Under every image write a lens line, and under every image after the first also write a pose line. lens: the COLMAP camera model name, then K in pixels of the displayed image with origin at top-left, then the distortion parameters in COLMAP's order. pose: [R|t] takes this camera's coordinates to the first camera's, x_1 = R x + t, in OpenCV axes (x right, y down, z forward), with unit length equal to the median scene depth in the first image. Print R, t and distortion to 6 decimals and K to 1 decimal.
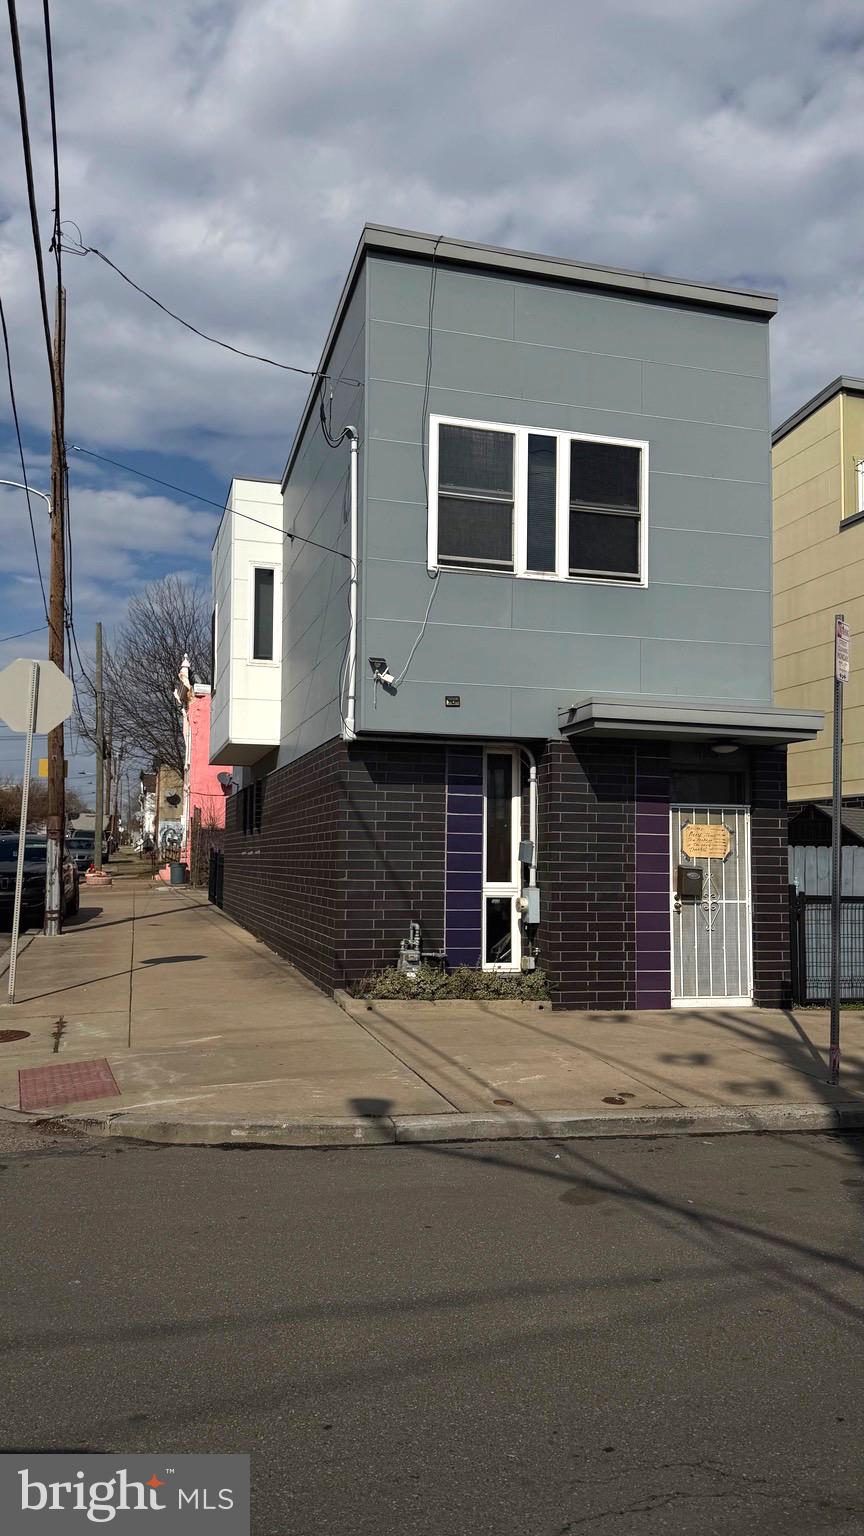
lens RADIAL K [[1079.4, 0, 428.8], [0, 1079.4, 774.4], [0, 0, 1]] dist [0.057156, -0.046153]
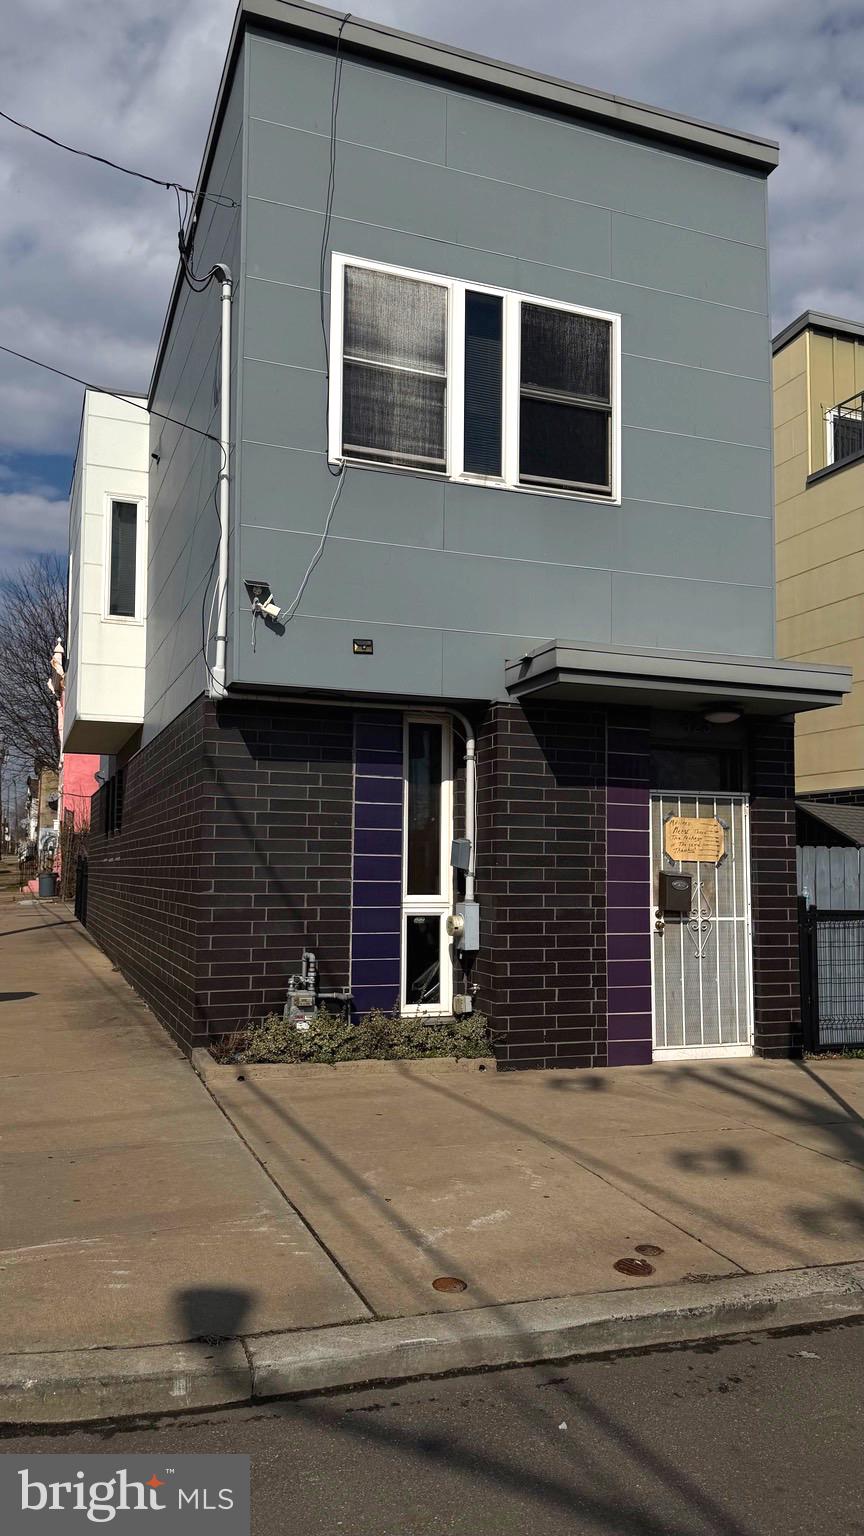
lens RADIAL K [[1079.4, 0, 430.4], [0, 1079.4, 776.8], [0, 0, 1]] dist [0.057156, -0.046153]
pose [[0.996136, 0.004705, 0.087704, 0.004065], [-0.004123, 0.999968, -0.006805, 0.024127], [-0.087733, 0.006417, 0.996123, 0.265826]]
